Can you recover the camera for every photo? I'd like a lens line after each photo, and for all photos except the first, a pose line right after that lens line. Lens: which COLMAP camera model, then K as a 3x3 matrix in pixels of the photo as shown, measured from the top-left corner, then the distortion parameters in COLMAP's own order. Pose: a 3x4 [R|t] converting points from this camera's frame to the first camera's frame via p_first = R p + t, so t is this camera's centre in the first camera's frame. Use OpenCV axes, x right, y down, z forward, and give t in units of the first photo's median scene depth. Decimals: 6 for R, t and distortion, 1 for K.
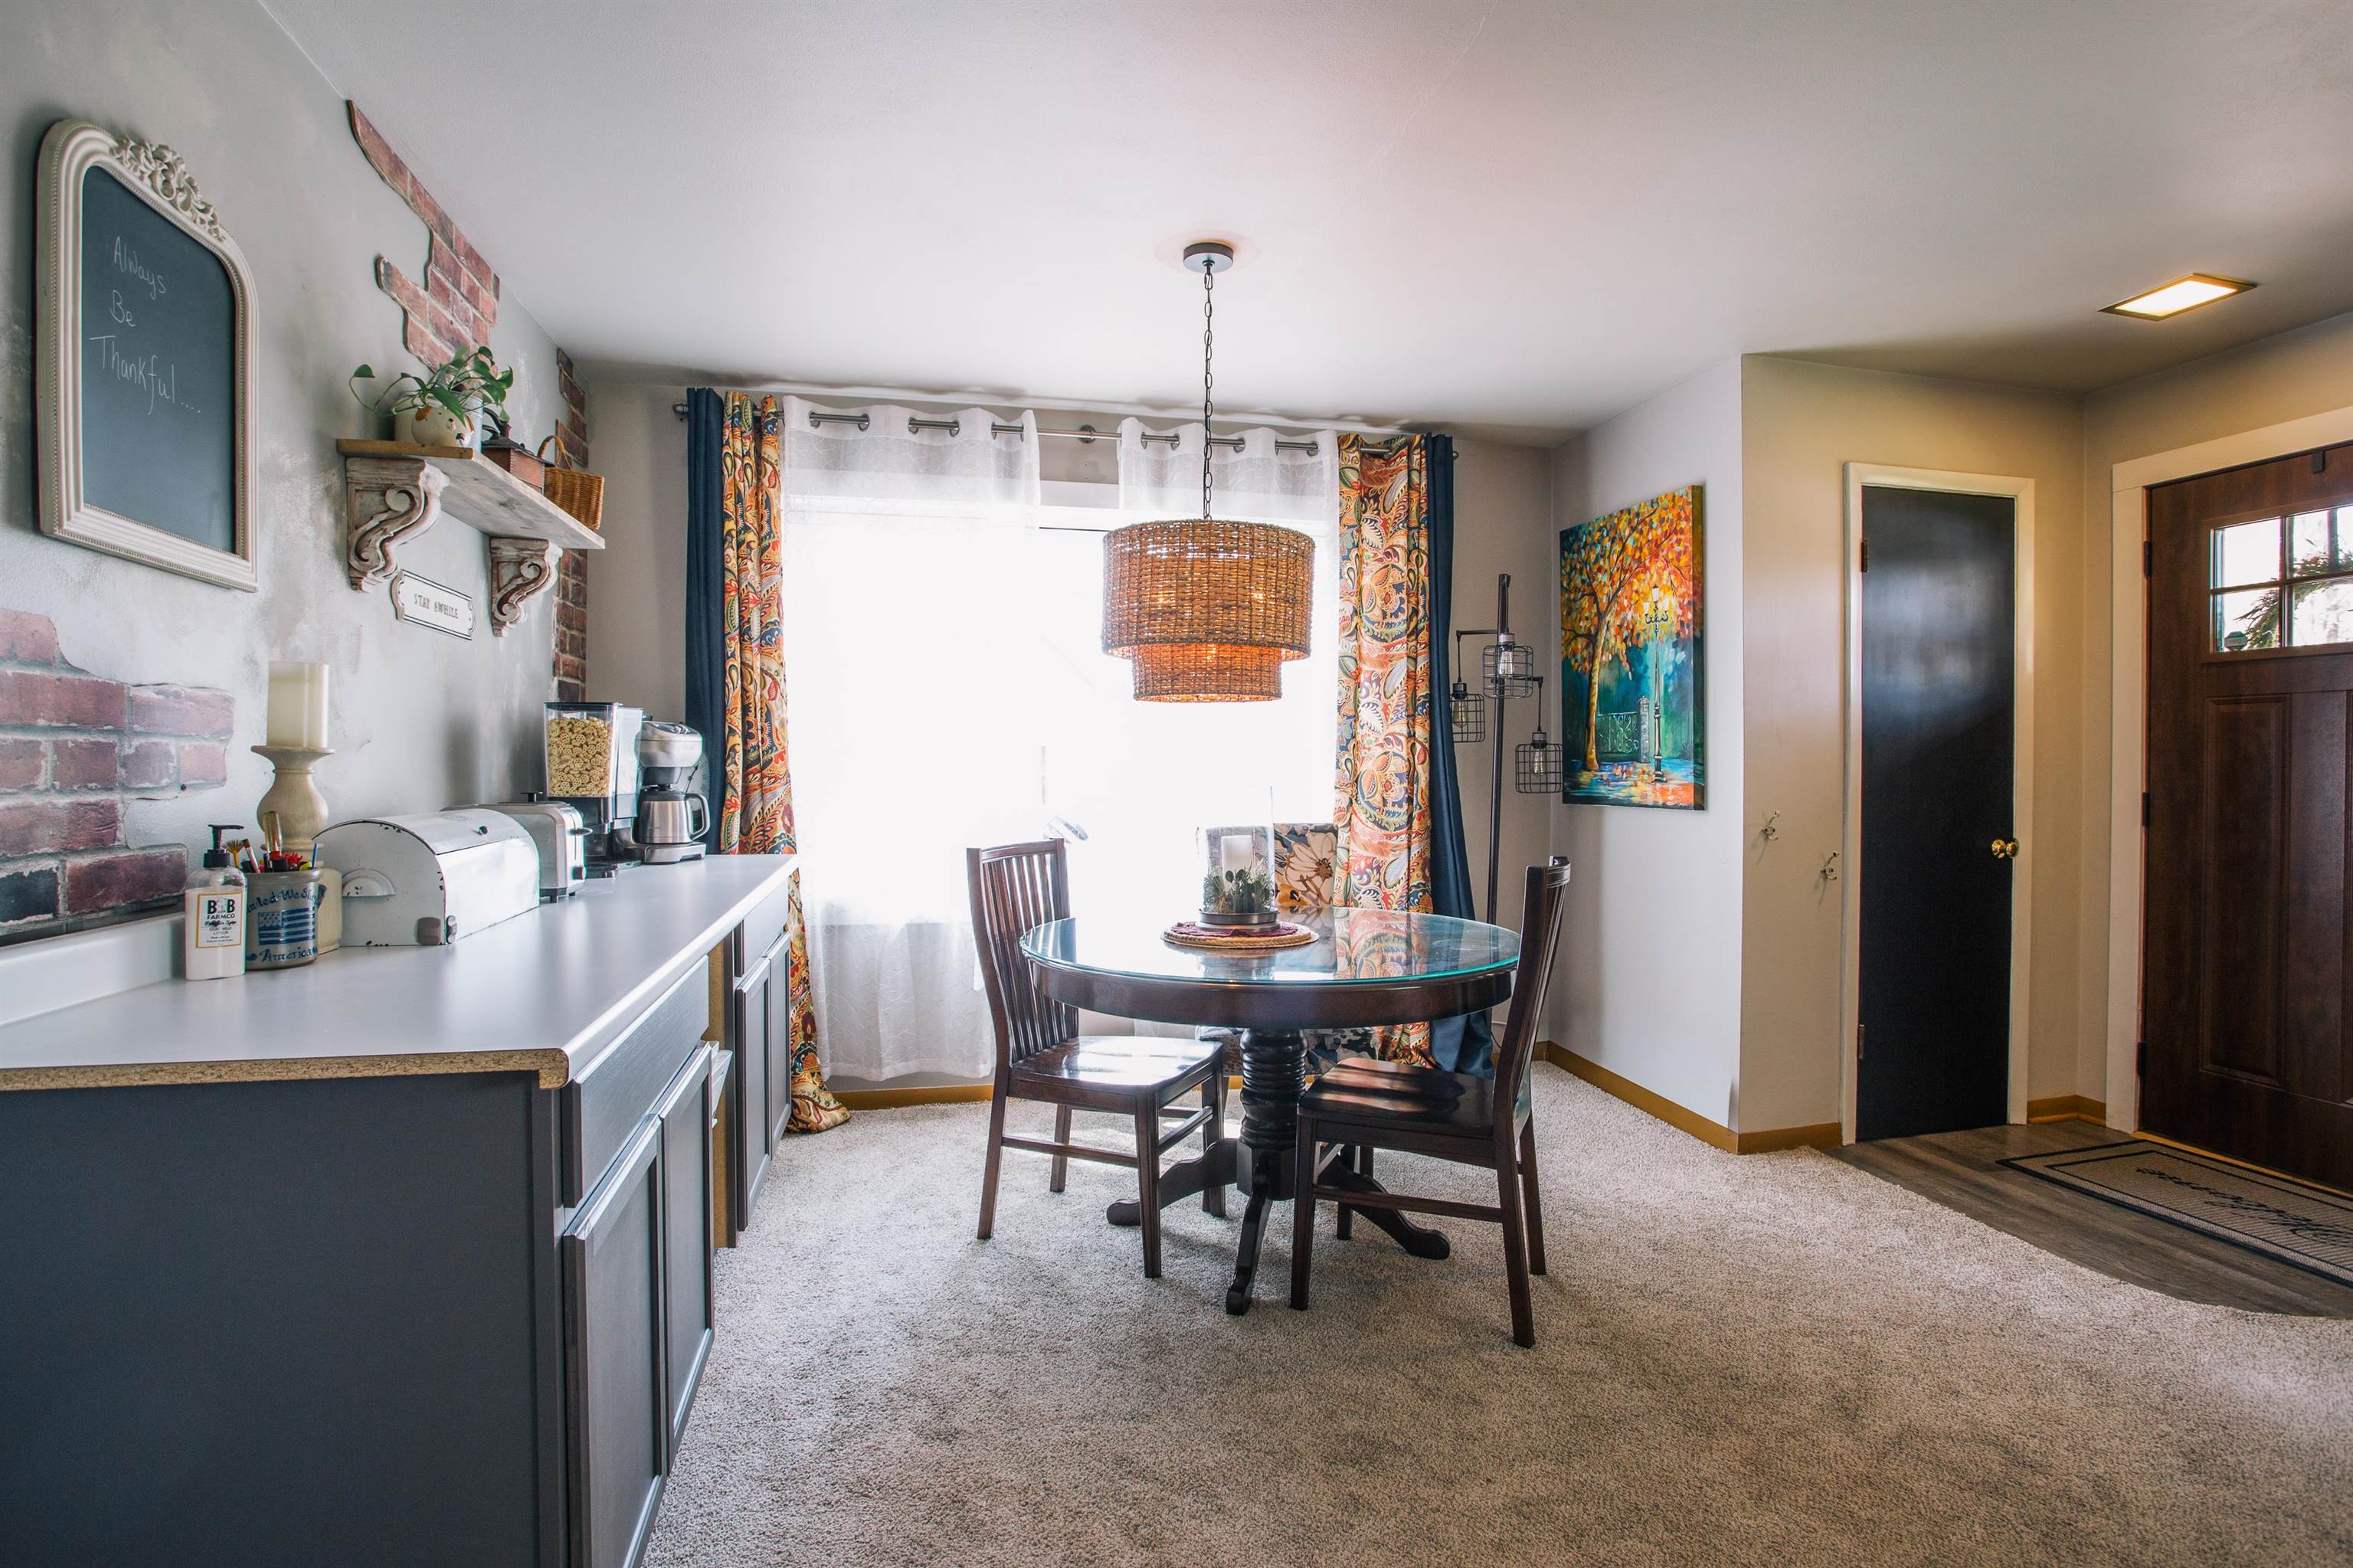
lens RADIAL K [[1175.3, 0, 1200.8], [0, 1175.3, 777.2], [0, 0, 1]] dist [-0.087807, 0.041866]
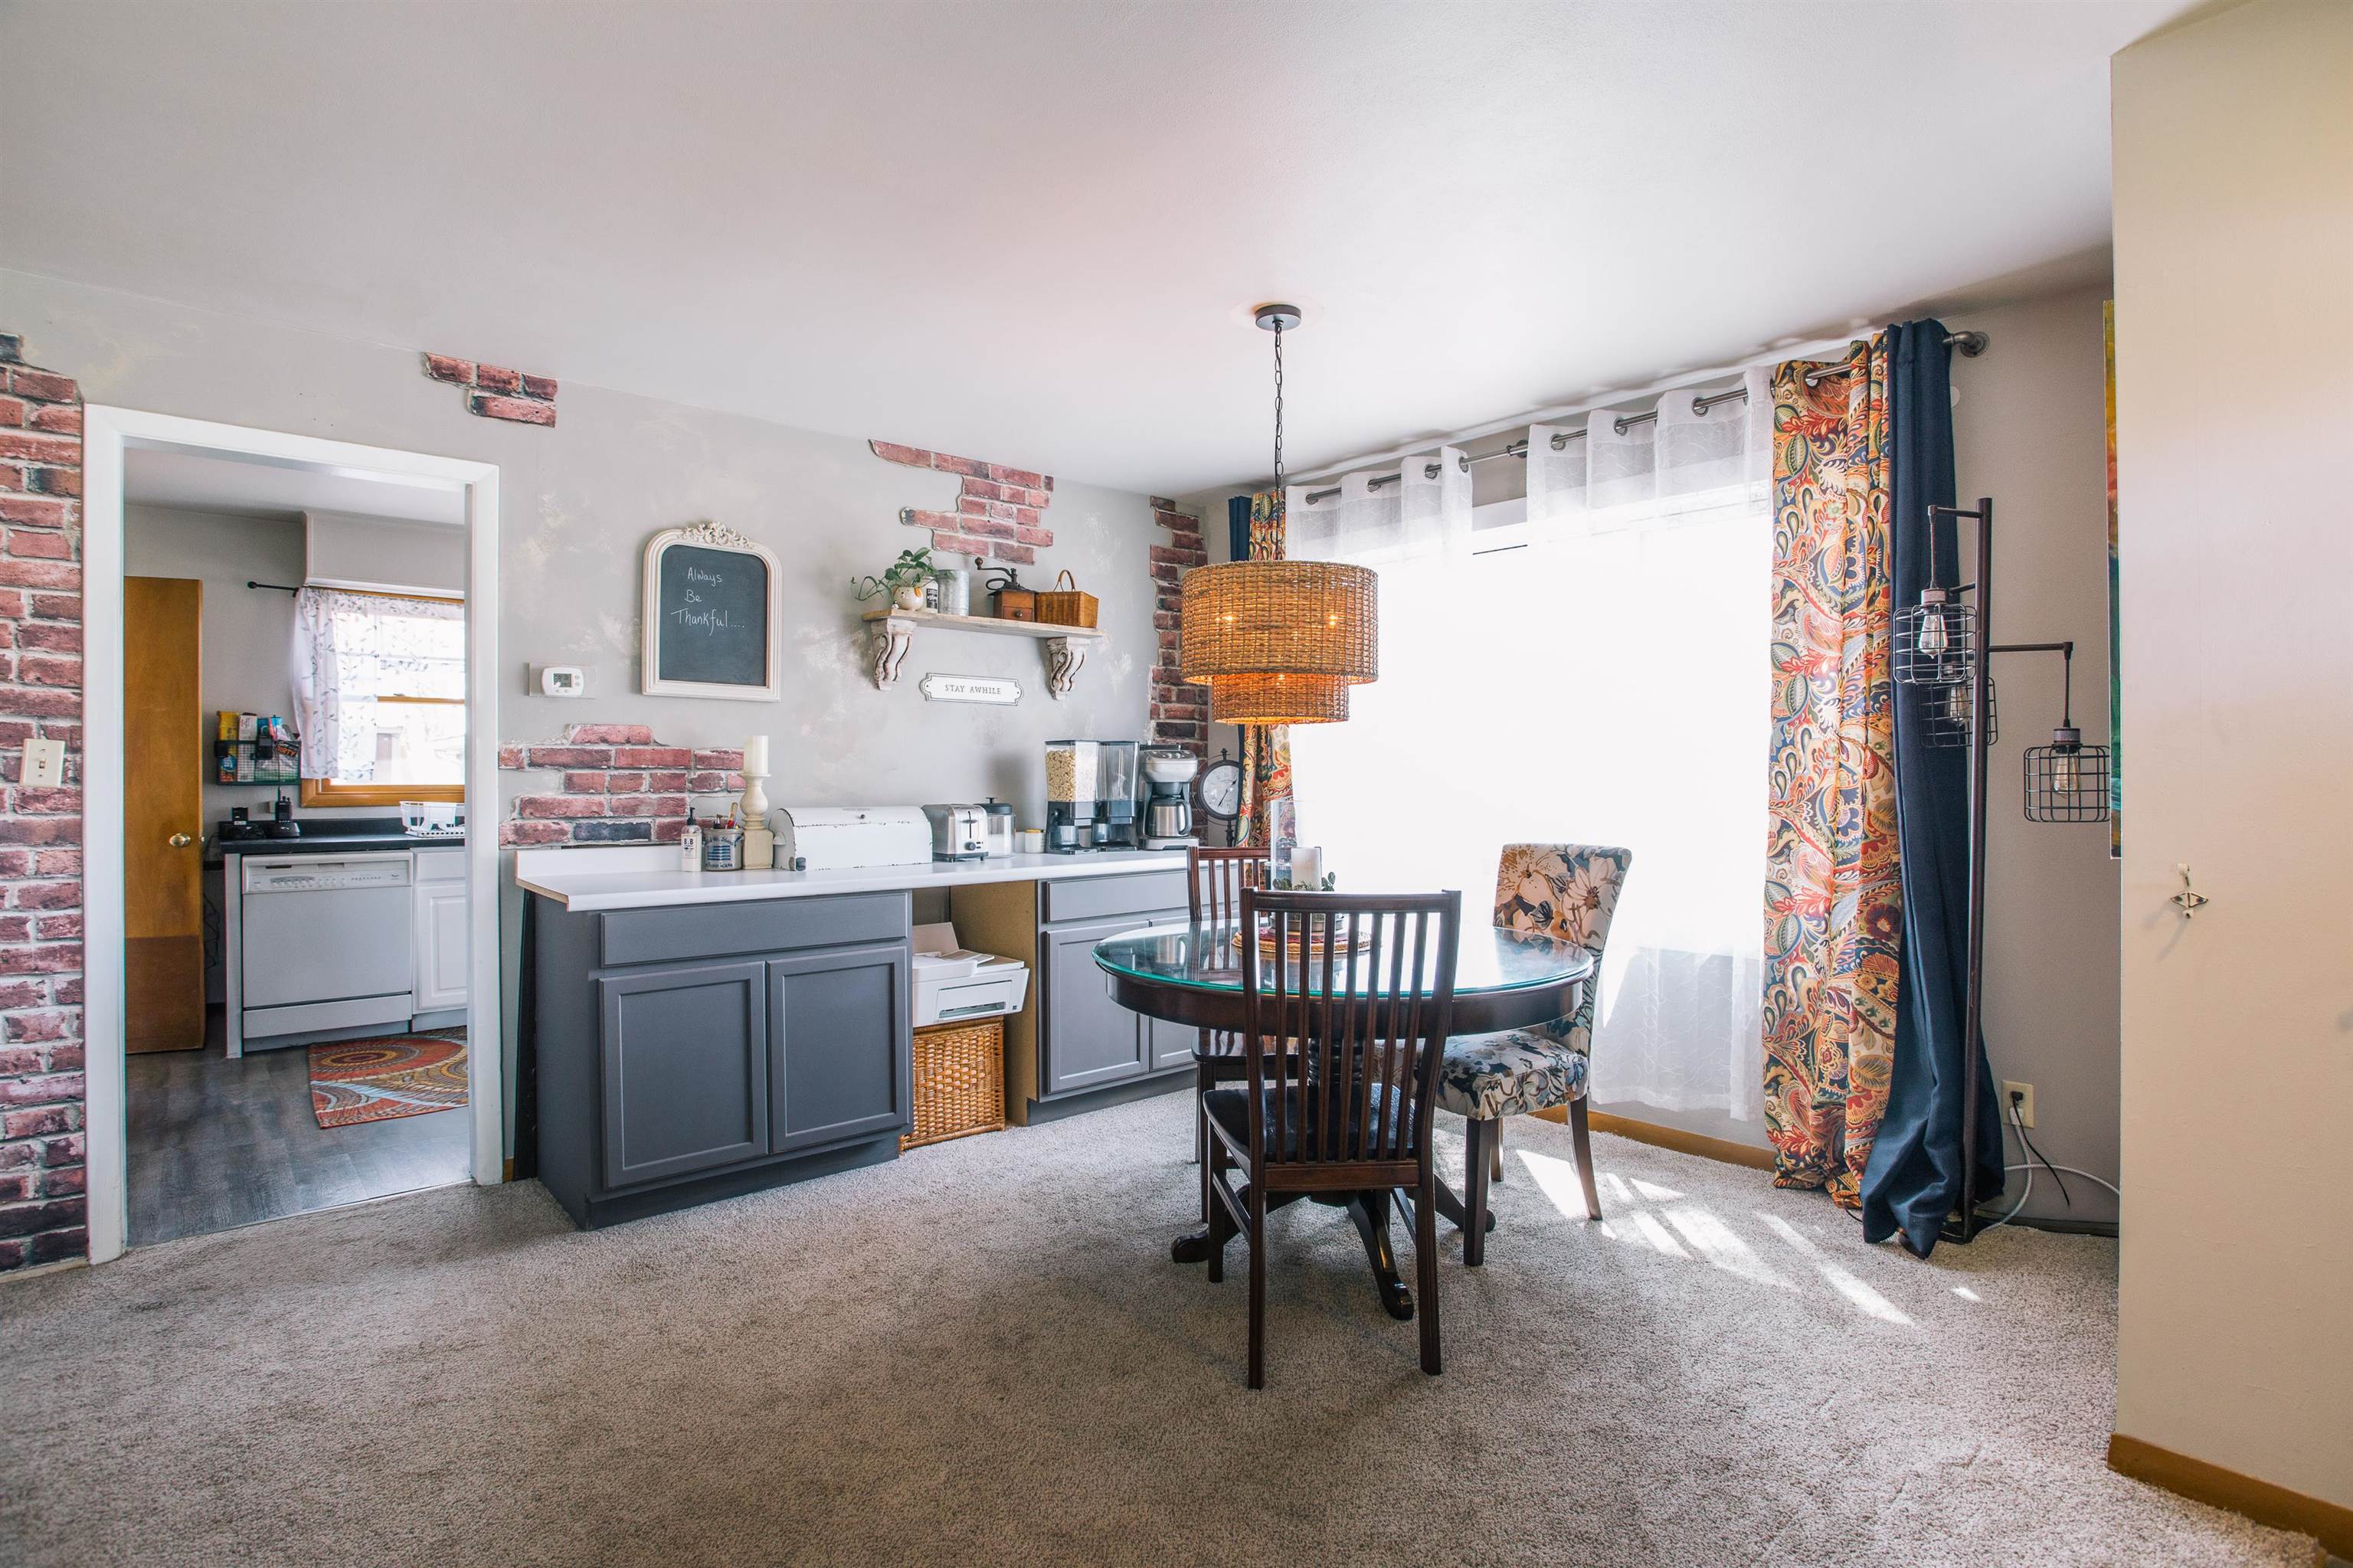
lens RADIAL K [[1175.3, 0, 1200.8], [0, 1175.3, 777.2], [0, 0, 1]] dist [-0.087807, 0.041866]
pose [[0.462756, -0.003215, -0.886480, 0.736175], [-0.006396, 0.999955, -0.006966, -0.004587], [0.886462, 0.008893, 0.462715, 0.335322]]
